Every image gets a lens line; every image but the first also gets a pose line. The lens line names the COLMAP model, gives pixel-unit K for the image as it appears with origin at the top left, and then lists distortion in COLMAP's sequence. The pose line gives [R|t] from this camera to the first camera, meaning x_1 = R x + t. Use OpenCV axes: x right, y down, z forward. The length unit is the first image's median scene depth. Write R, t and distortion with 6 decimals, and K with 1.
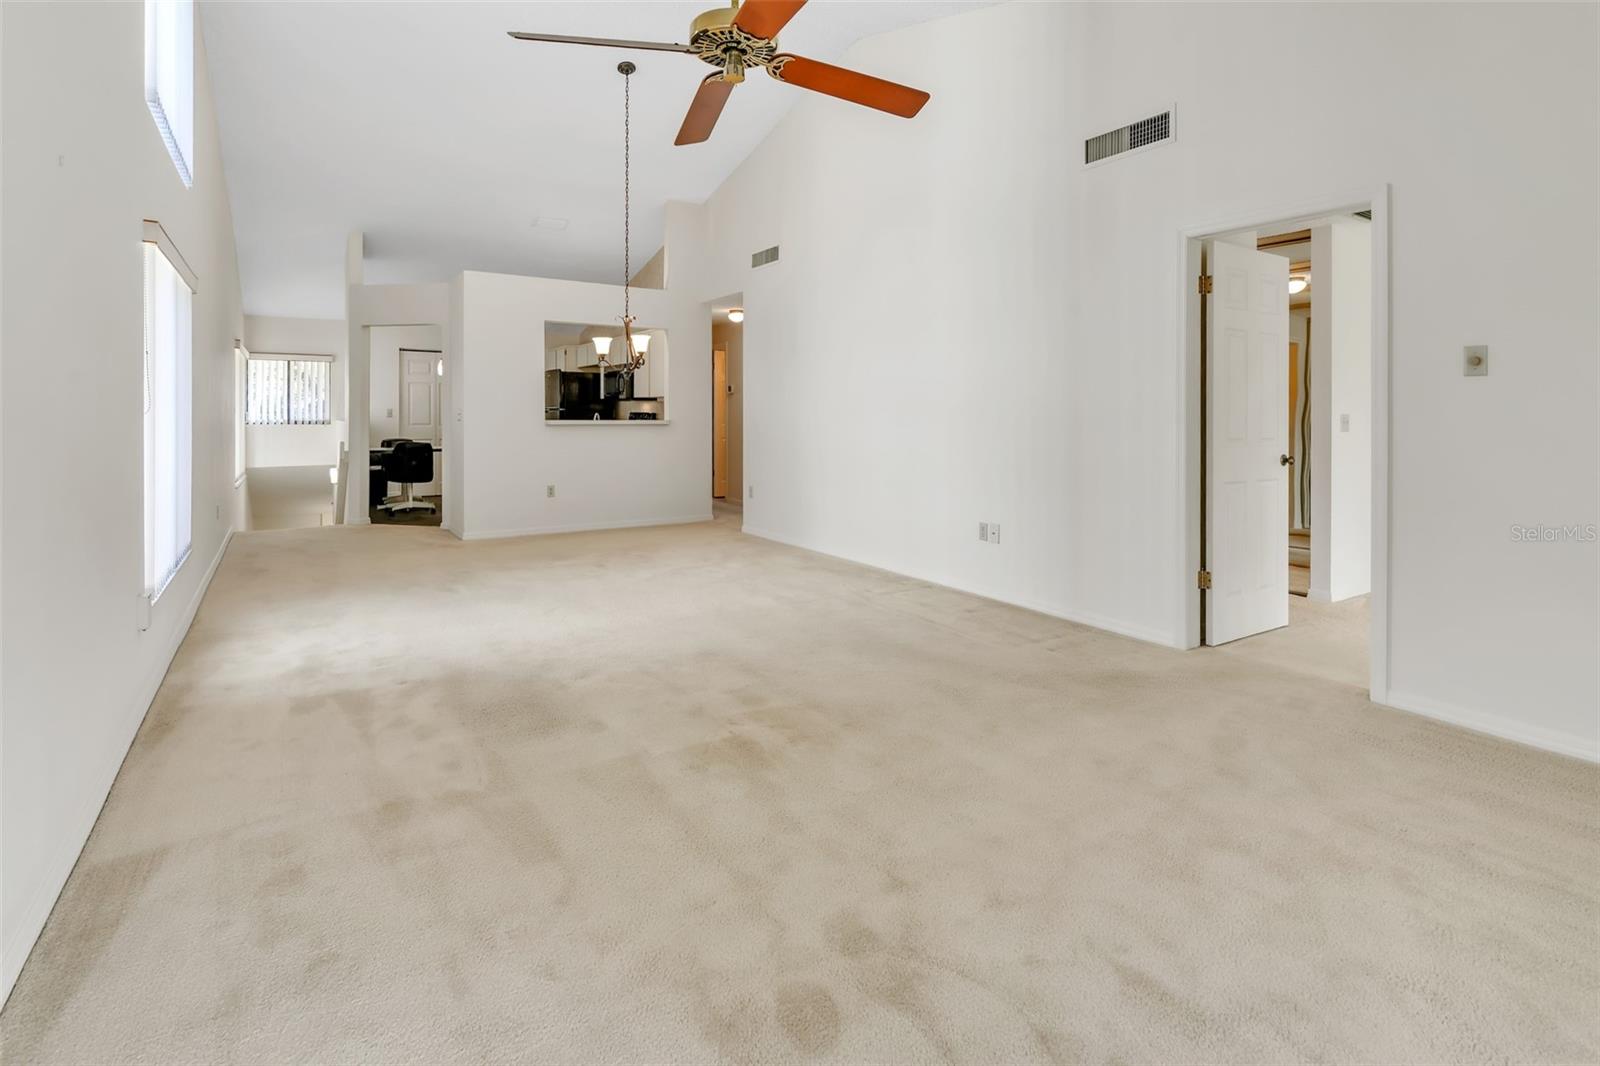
lens RADIAL K [[762.8, 0, 774.8], [0, 762.8, 404.3], [0, 0, 1]] dist [0.001094, 0.000108]
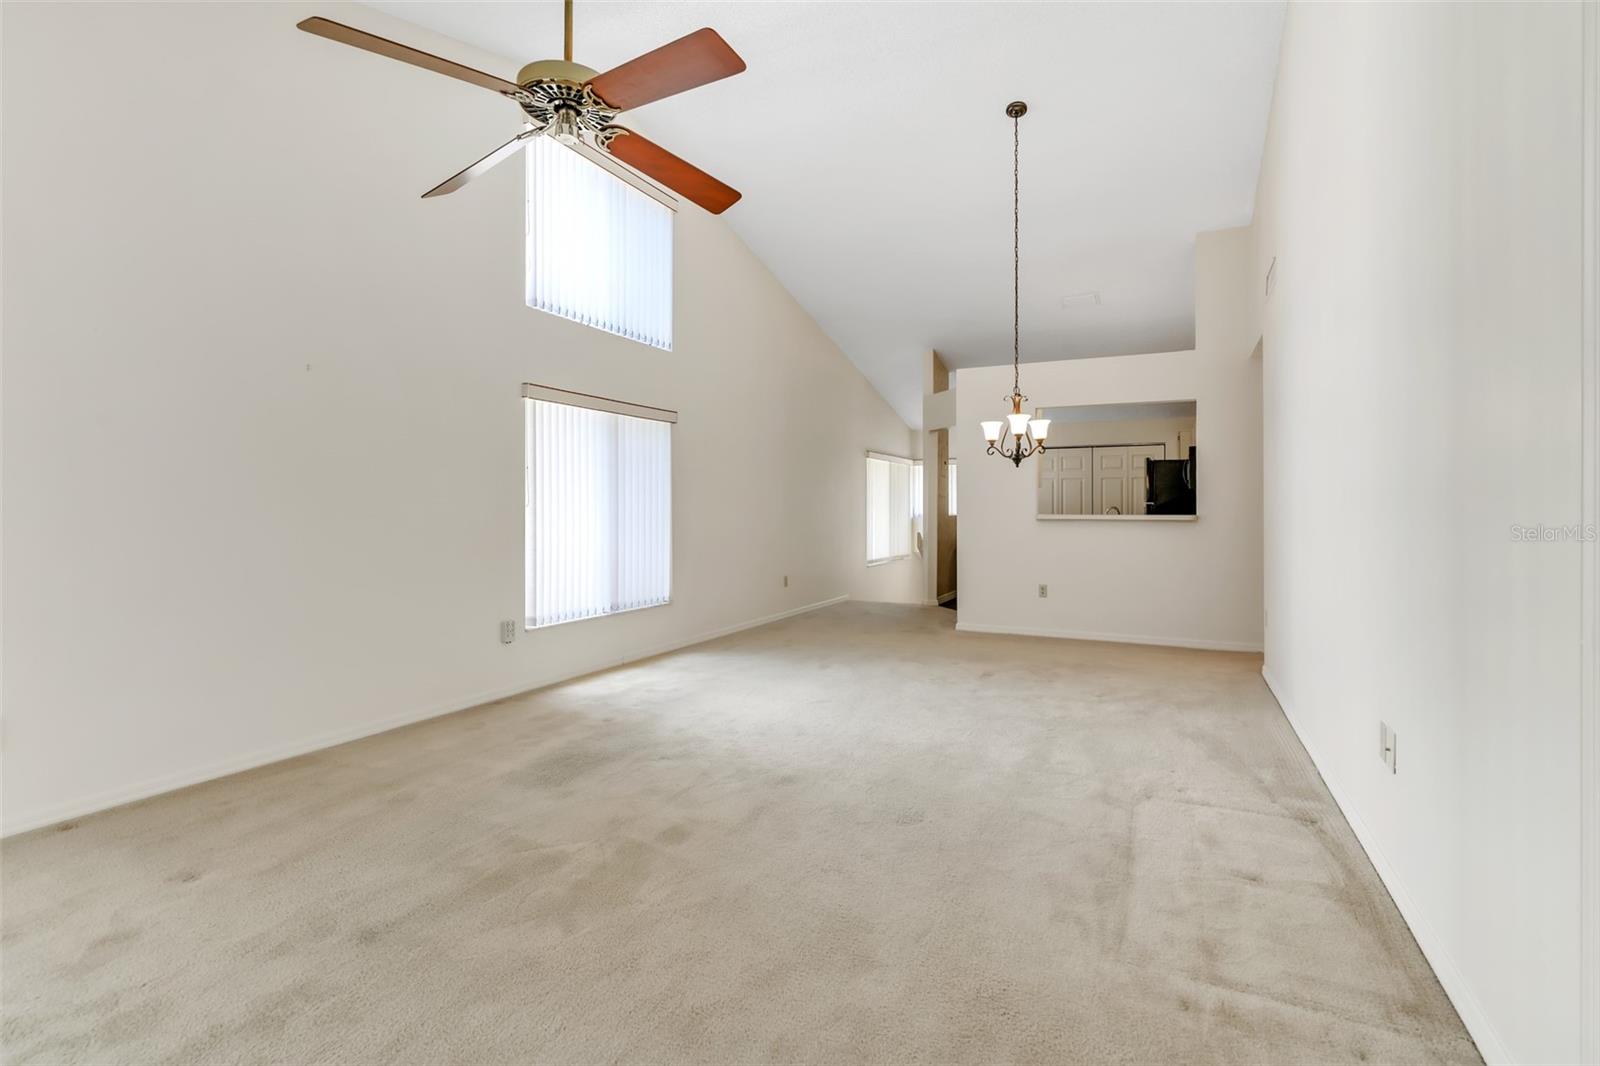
lens RADIAL K [[730.5, 0, 796.7], [0, 730.5, 500.1], [0, 0, 1]] dist [-0.000171, -0.000288]
pose [[0.527316, -0.012257, -0.849581, 0.306320], [0.010975, 0.999911, -0.007614, 0.007280], [0.849599, -0.005309, 0.527403, 0.280058]]
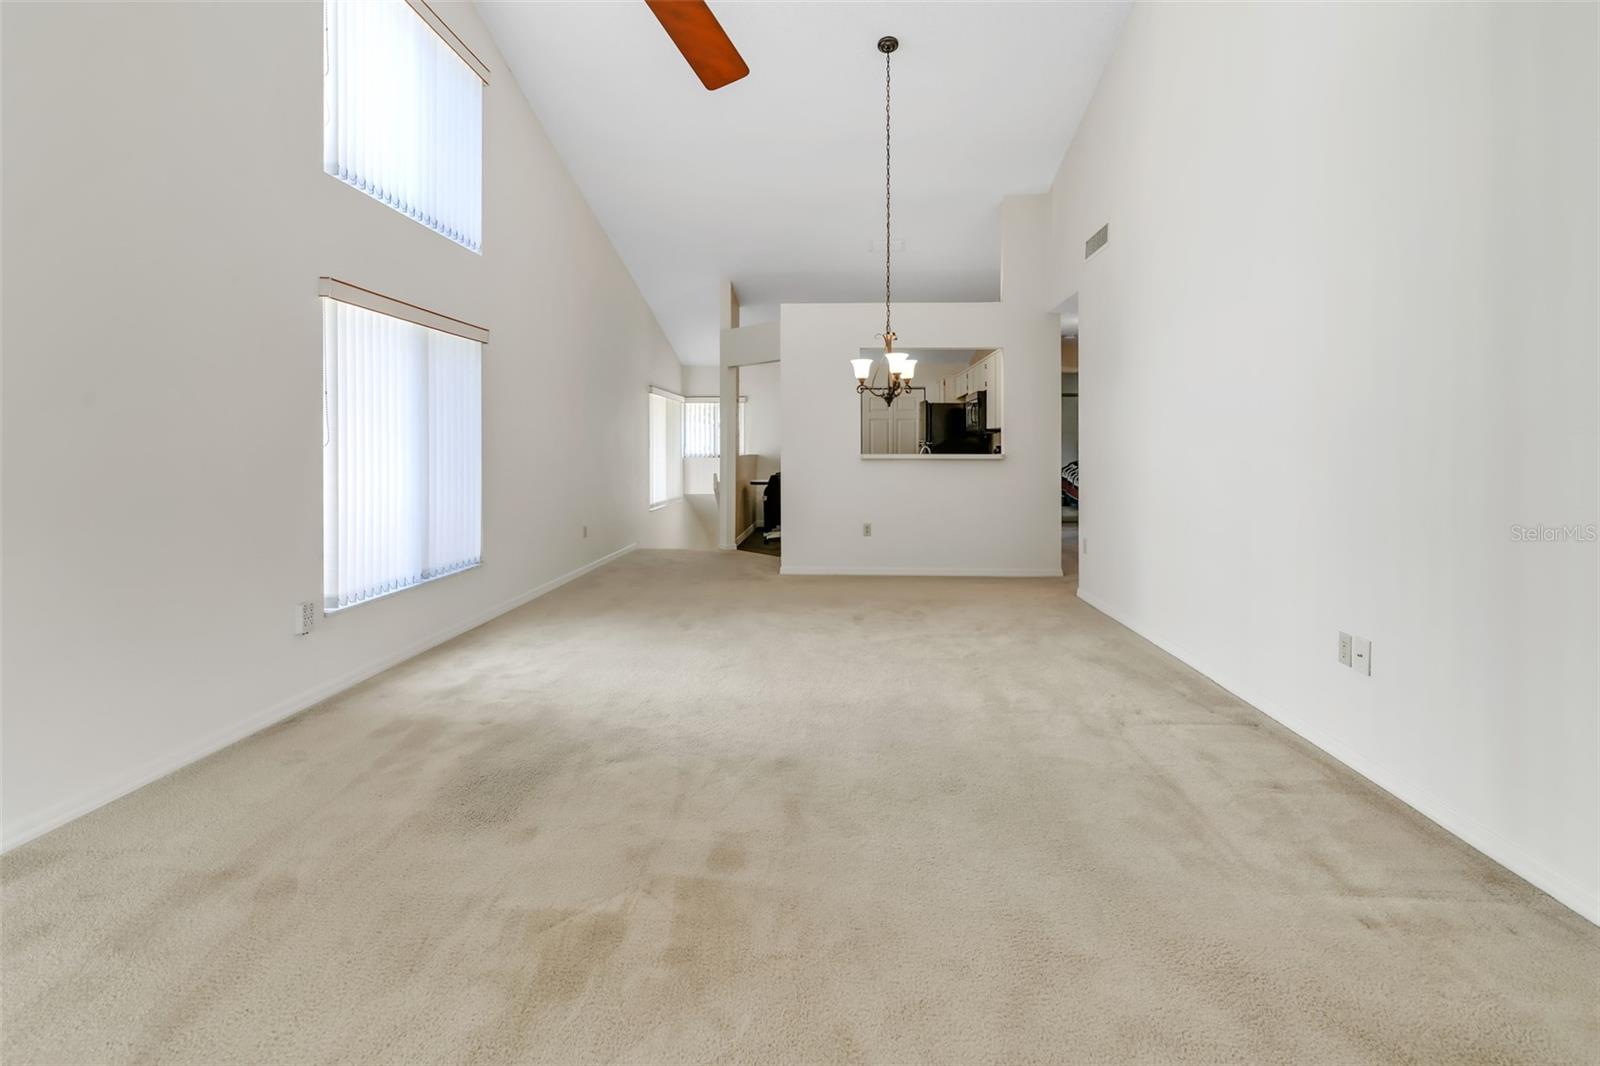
lens RADIAL K [[751.7, 0, 798.9], [0, 751.7, 444.8], [0, 0, 1]] dist [-0.001754, -0.000047]
pose [[0.818721, -0.004922, -0.574171, 0.169086], [0.008551, 0.999957, 0.003621, 0.005793], [0.574128, -0.007874, 0.818728, 0.199173]]
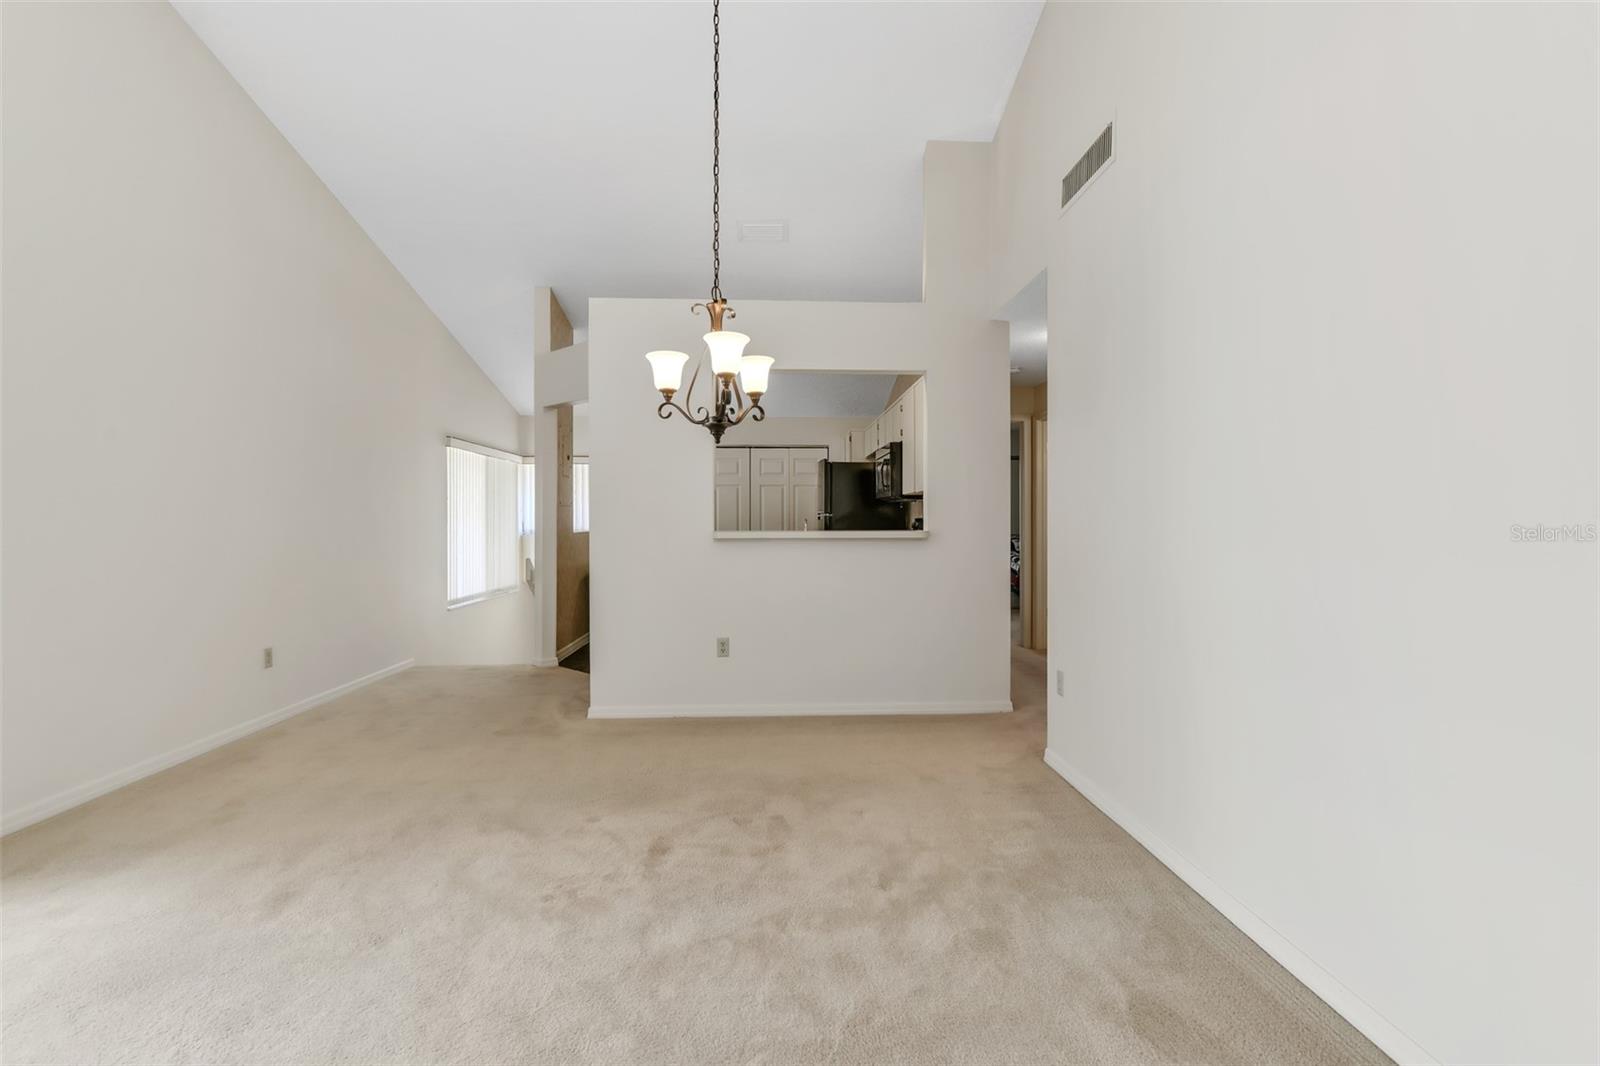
lens RADIAL K [[736.7, 0, 808.6], [0, 736.7, 524.9], [0, 0, 1]] dist [-0.001441, -0.000052]
pose [[0.879744, -0.002376, -0.475443, 0.047917], [0.010173, 0.999853, 0.013826, 0.008686], [0.475340, -0.016999, 0.879638, 0.518397]]
